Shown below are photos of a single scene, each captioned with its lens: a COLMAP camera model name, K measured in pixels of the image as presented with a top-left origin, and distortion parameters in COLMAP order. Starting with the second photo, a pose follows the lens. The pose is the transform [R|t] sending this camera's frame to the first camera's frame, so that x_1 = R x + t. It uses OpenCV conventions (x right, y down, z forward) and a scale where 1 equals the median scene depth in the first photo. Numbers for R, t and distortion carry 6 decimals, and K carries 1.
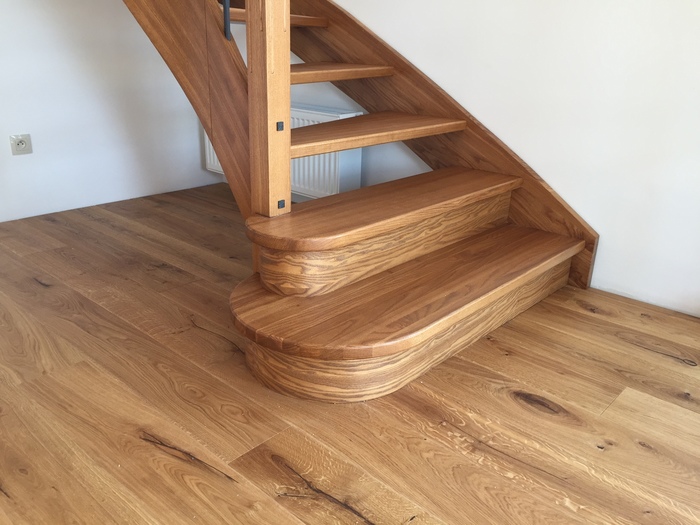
lens RADIAL K [[598.0, 0, 346.6], [0, 598.0, 260.9], [0, 0, 1]] dist [0.084512, -0.117082]
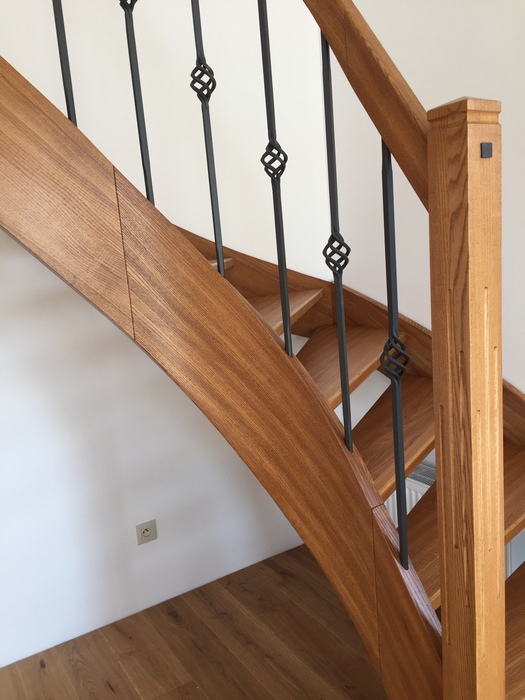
lens RADIAL K [[598.0, 0, 262.5], [0, 598.0, 350.0], [0, 0, 1]] dist [0.084512, -0.117082]
pose [[0.959164, -0.055818, -0.277290, -0.144253], [0.006655, 0.984517, -0.175162, -0.508547], [0.282774, 0.166163, 0.944685, 0.193854]]
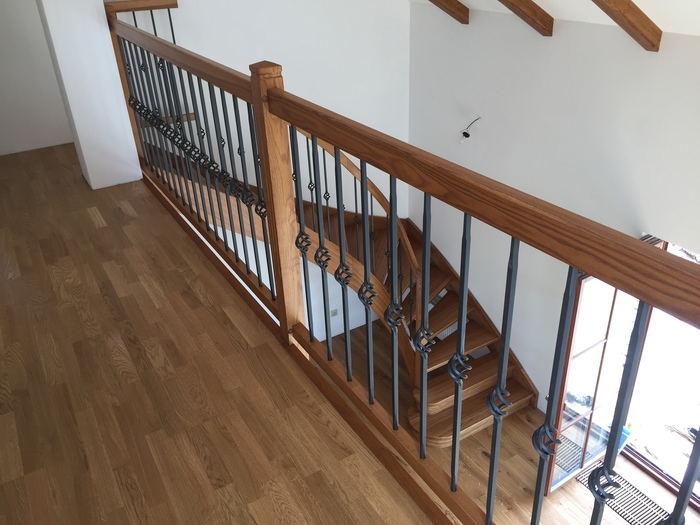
lens RADIAL K [[598.0, 0, 346.6], [0, 598.0, 260.9], [0, 0, 1]] dist [0.084512, -0.117082]
pose [[0.955281, 0.077073, -0.285477, 0.417098], [-0.033441, 0.987399, 0.154676, -1.379957], [0.293801, -0.138213, 0.945821, -2.409033]]
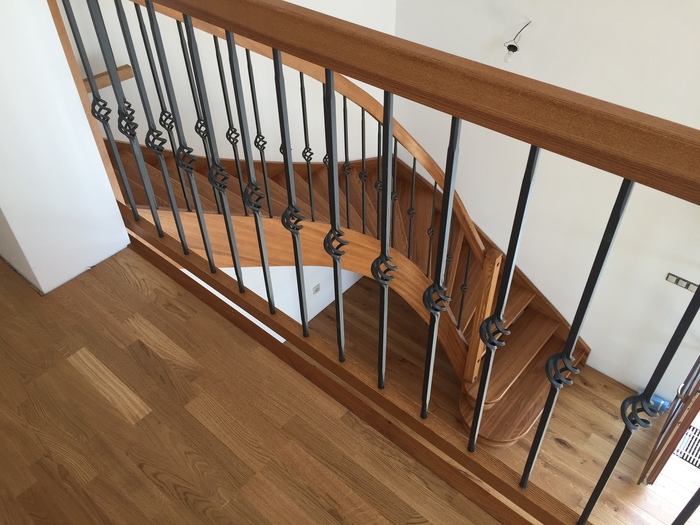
lens RADIAL K [[601.6, 0, 348.6], [0, 601.6, 259.1], [0, 0, 1]] dist [0.081782, -0.111222]
pose [[0.998637, -0.050578, -0.012866, -0.656725], [0.051765, 0.928590, 0.367478, -1.733480], [-0.006639, -0.367644, 0.929943, -1.470467]]
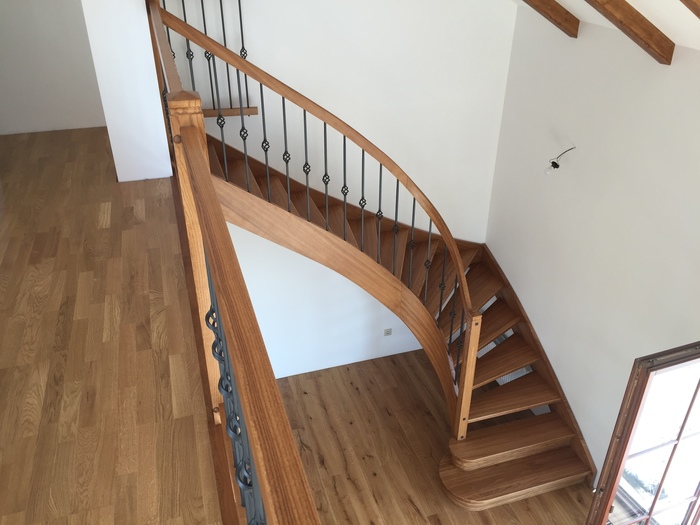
lens RADIAL K [[598.0, 0, 346.6], [0, 598.0, 260.9], [0, 0, 1]] dist [0.084512, -0.117082]
pose [[0.865499, 0.227266, -0.446387, 0.579475], [-0.154216, 0.968762, 0.194212, -1.543905], [0.476580, -0.099250, 0.873510, -1.997012]]
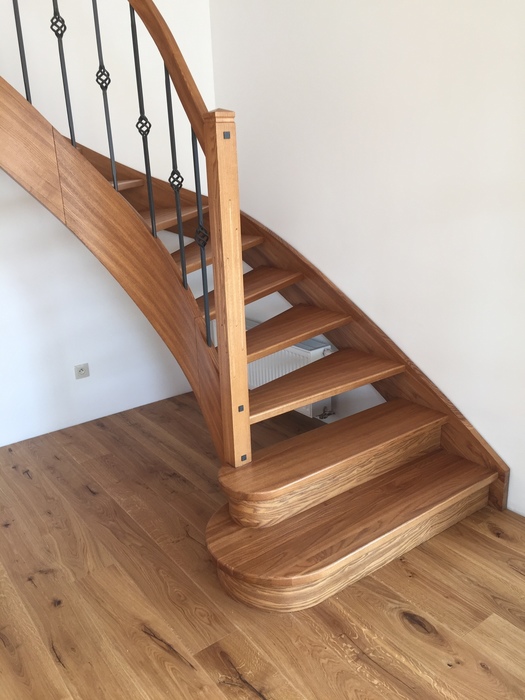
lens RADIAL K [[601.6, 0, 263.7], [0, 601.6, 340.9], [0, 0, 1]] dist [0.081782, -0.111222]
pose [[0.979300, -0.009668, -0.202184, 0.237431], [-0.003717, 0.997831, -0.065720, -0.285266], [0.202381, 0.065111, 0.977140, -0.426287]]
